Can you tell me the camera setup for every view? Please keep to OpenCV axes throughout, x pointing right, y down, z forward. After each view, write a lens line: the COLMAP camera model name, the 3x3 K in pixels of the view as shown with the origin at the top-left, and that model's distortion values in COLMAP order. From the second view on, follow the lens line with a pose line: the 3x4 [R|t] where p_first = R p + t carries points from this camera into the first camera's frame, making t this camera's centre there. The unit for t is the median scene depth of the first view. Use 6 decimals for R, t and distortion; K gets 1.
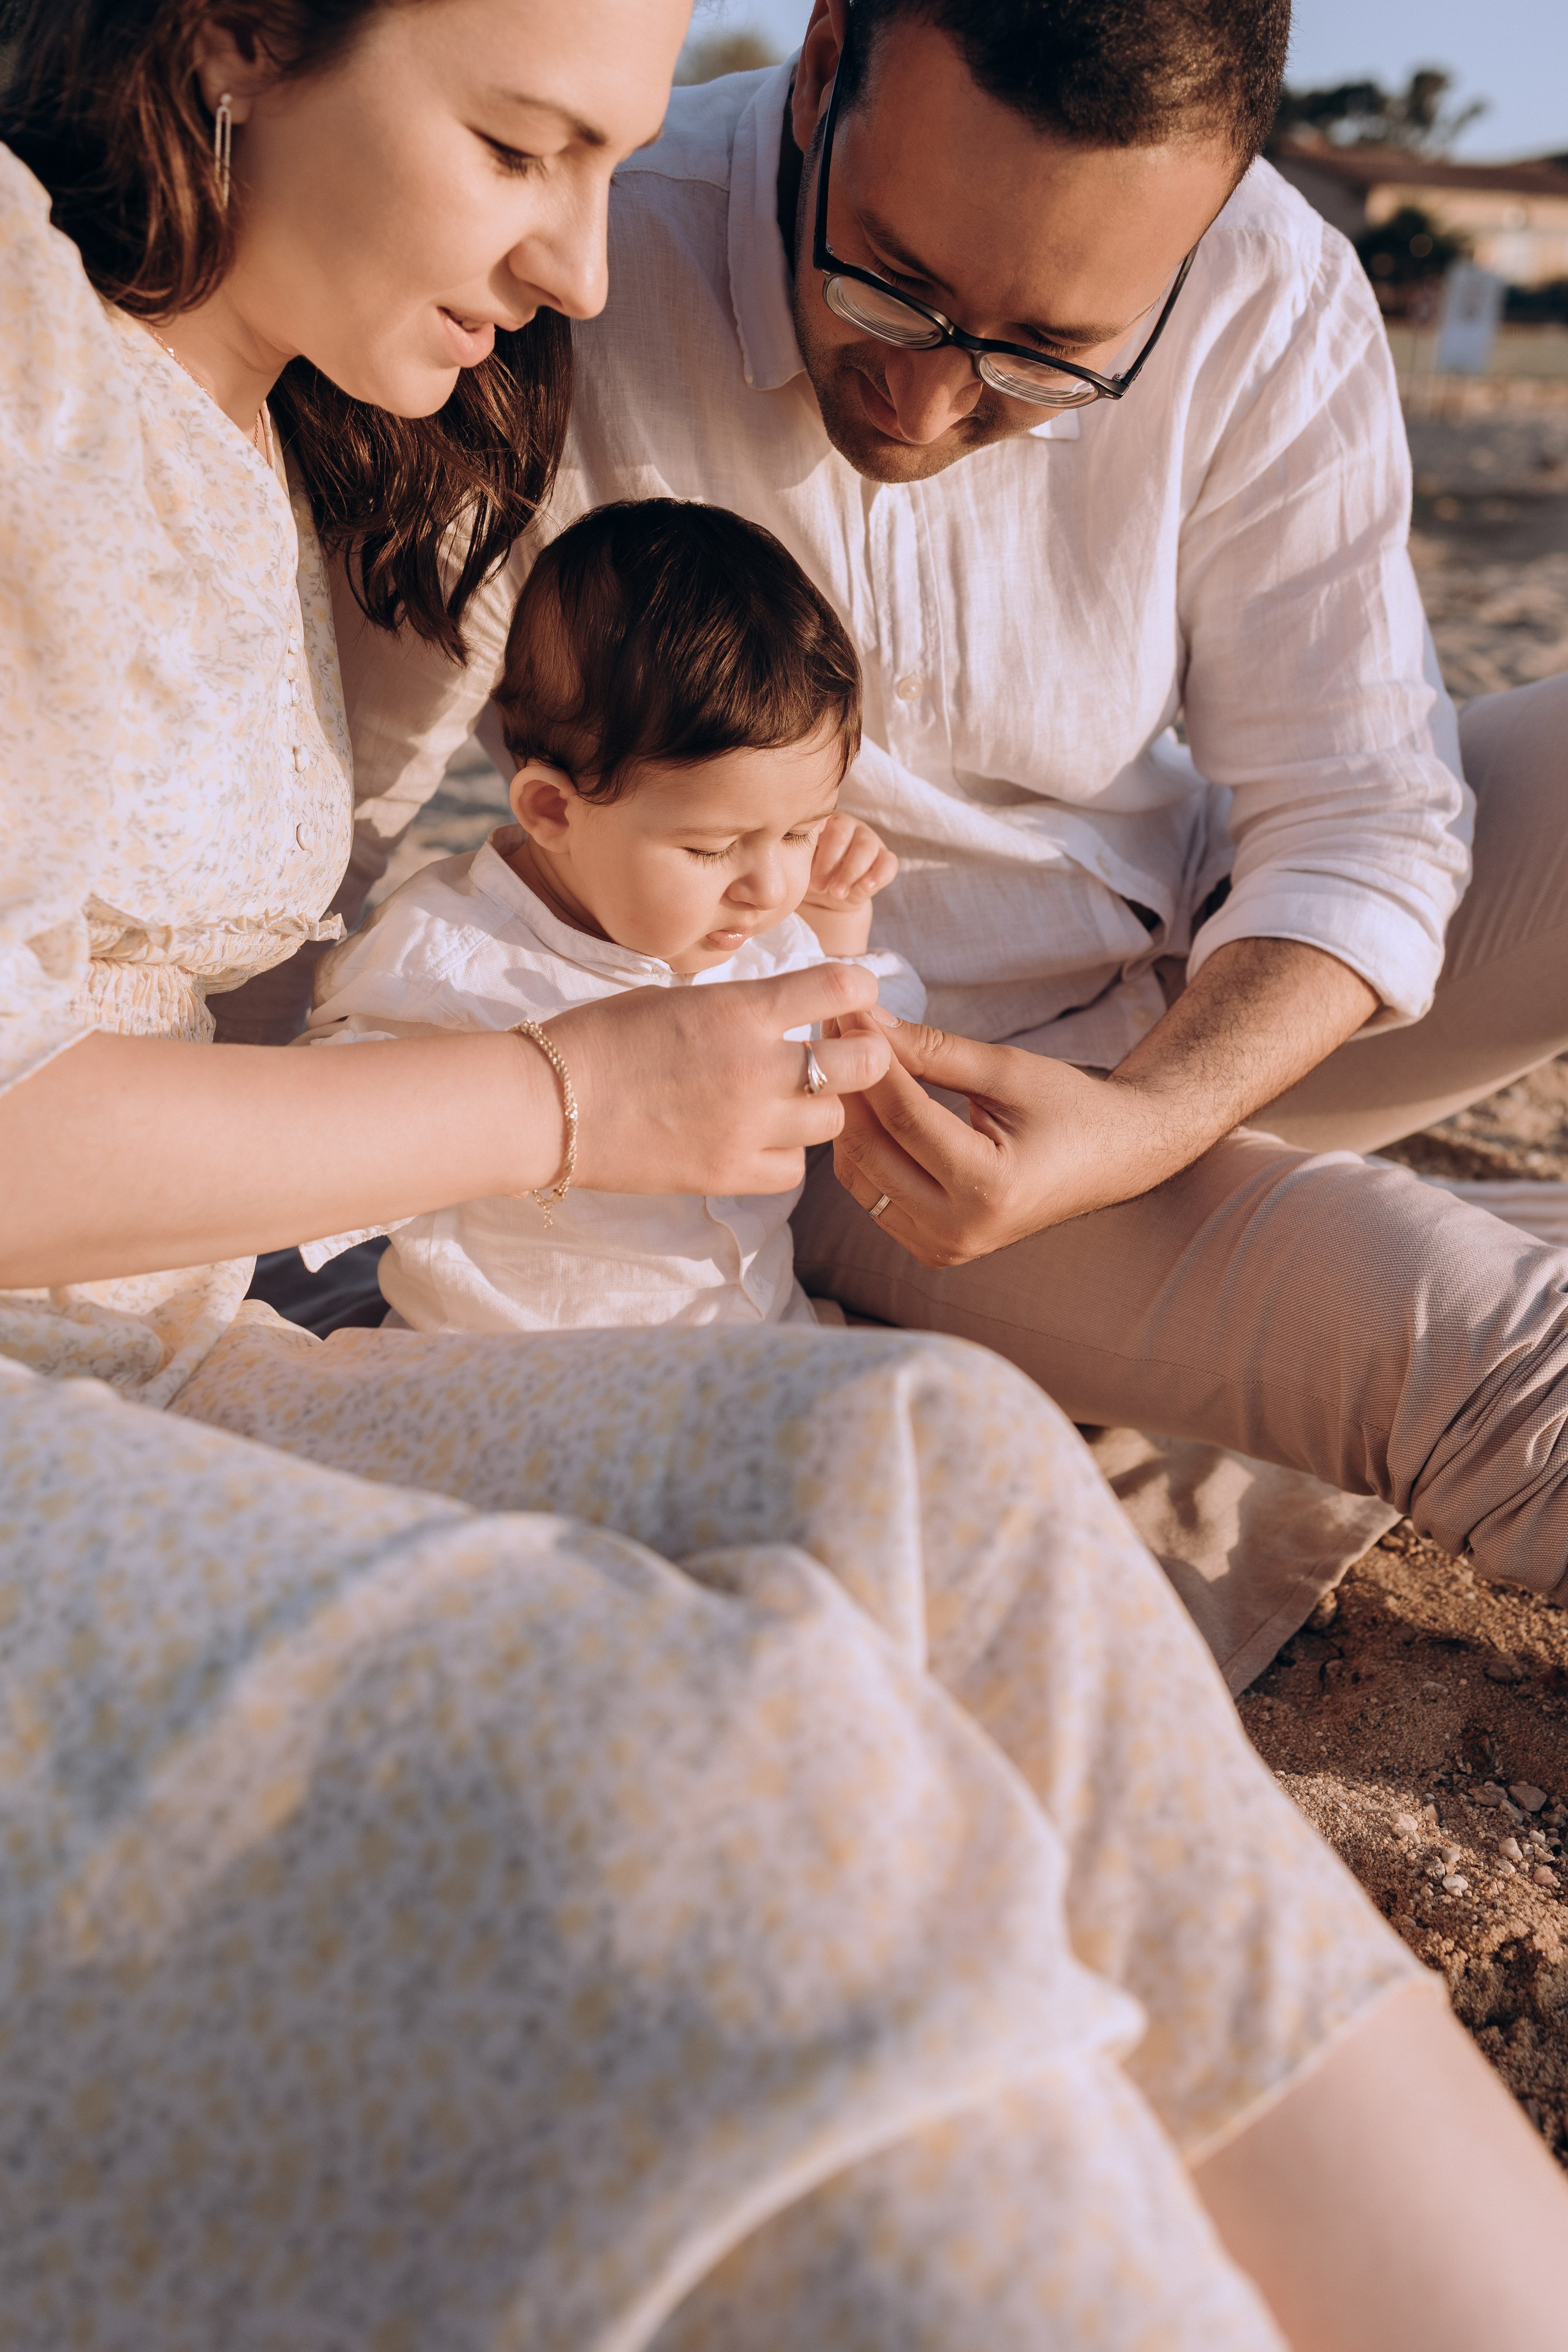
lens RADIAL K [[2531.6, 0, 784.0], [0, 2531.6, 1176.0], [0, 0, 1]] dist [0.014331, -0.265473]
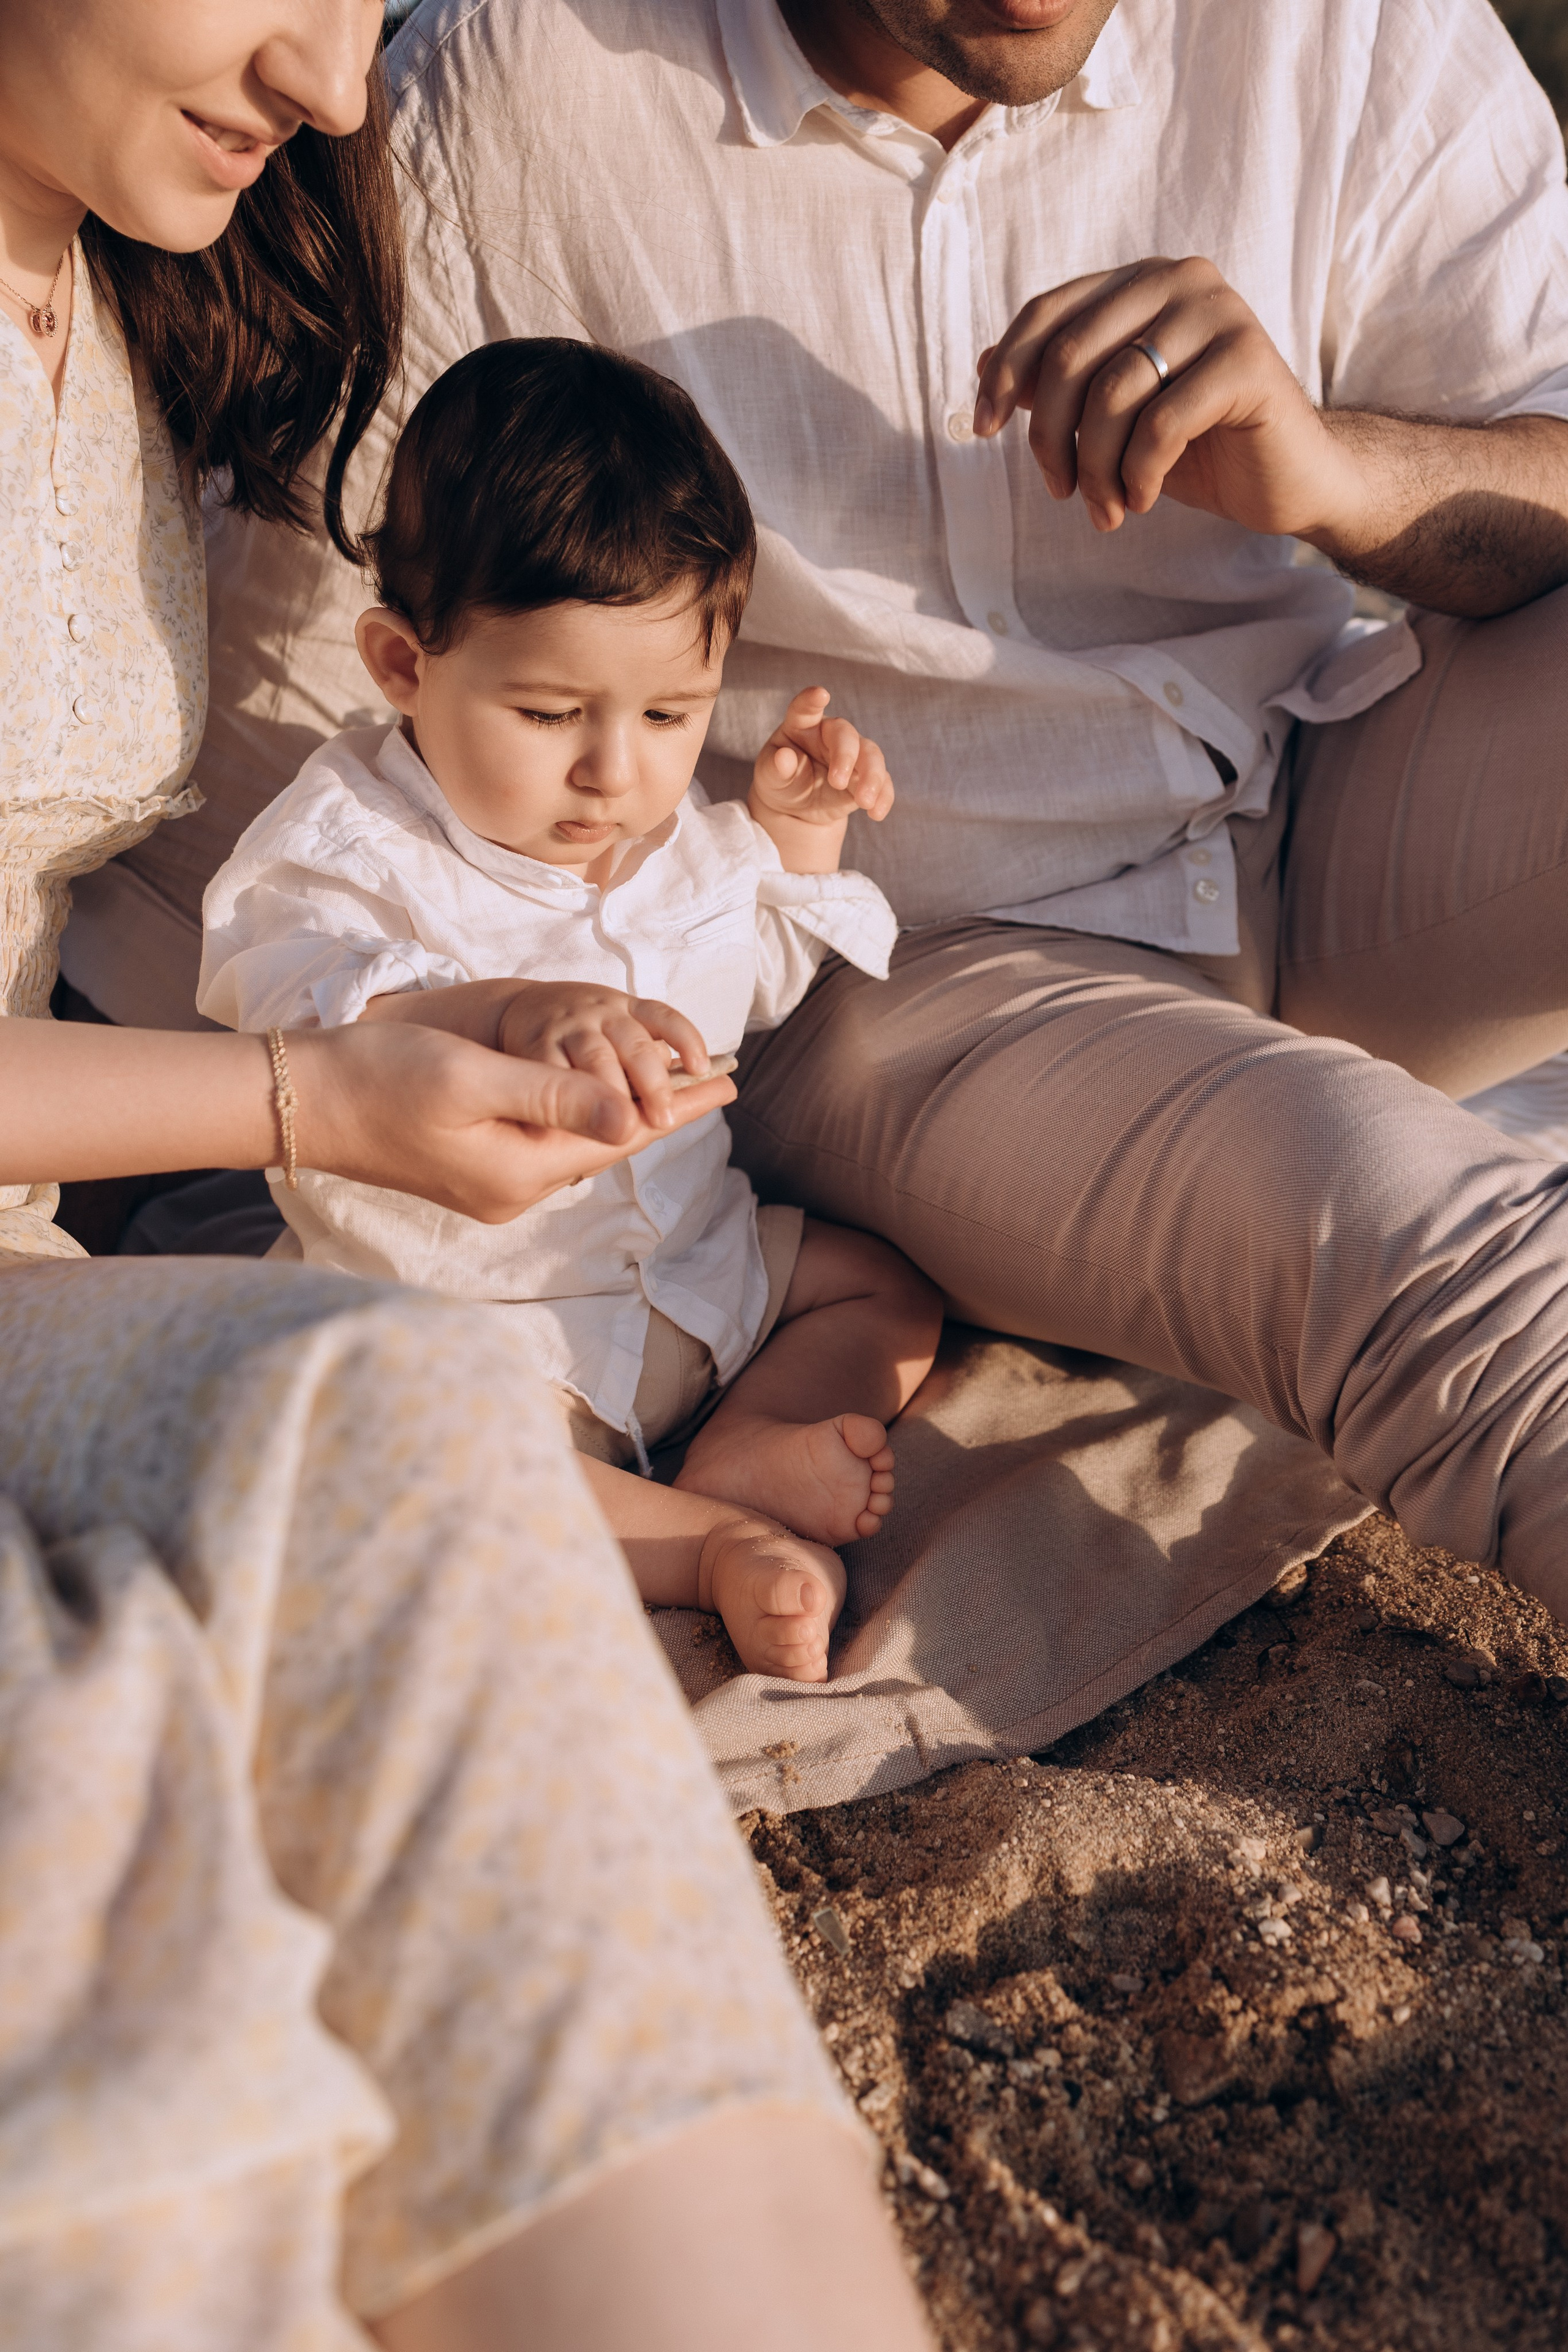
lens RADIAL K [[2531.6, 0, 784.0], [0, 2531.6, 1176.0], [0, 0, 1]] dist [0.014331, -0.265473]
pose [[0.970388, 0.028402, -0.239876, 0.293015], [-0.015101, 0.998254, 0.057105, -0.019063], [0.241079, -0.051791, 0.969123, 0.141341]]
